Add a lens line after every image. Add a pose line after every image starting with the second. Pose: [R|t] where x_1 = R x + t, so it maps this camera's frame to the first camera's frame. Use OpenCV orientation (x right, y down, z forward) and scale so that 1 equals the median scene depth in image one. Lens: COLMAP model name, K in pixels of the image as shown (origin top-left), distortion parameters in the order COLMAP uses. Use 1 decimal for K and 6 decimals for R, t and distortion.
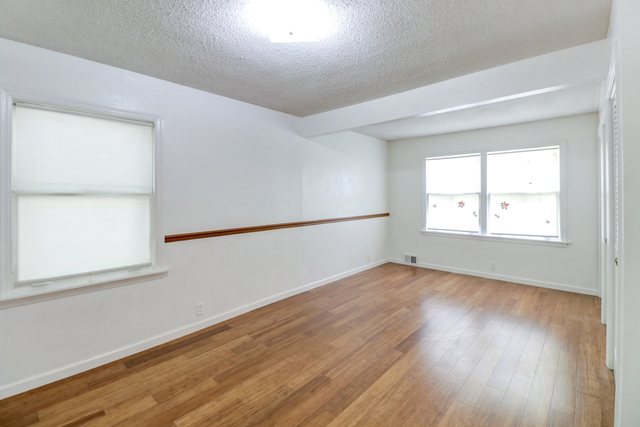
lens RADIAL K [[295.4, 0, 322.5], [0, 295.4, 193.9], [0, 0, 1]] dist [0.019009, -0.004607]
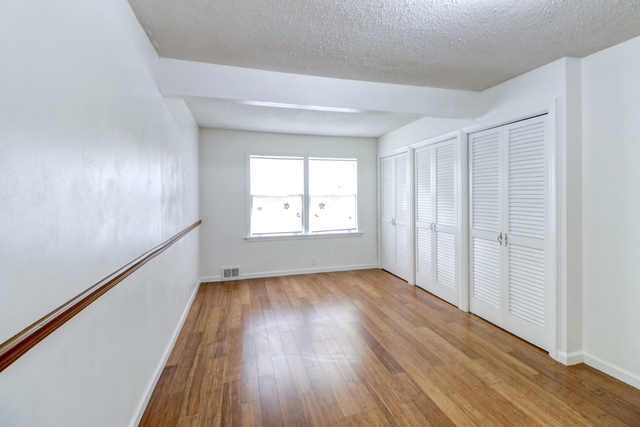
lens RADIAL K [[295.4, 0, 326.3], [0, 295.4, 195.9], [0, 0, 1]] dist [0.019009, -0.004607]
pose [[0.527739, -0.000143, 0.849407, -0.323550], [-0.002984, 0.999994, 0.002022, -0.001191], [-0.849401, -0.003602, 0.527735, 0.375170]]
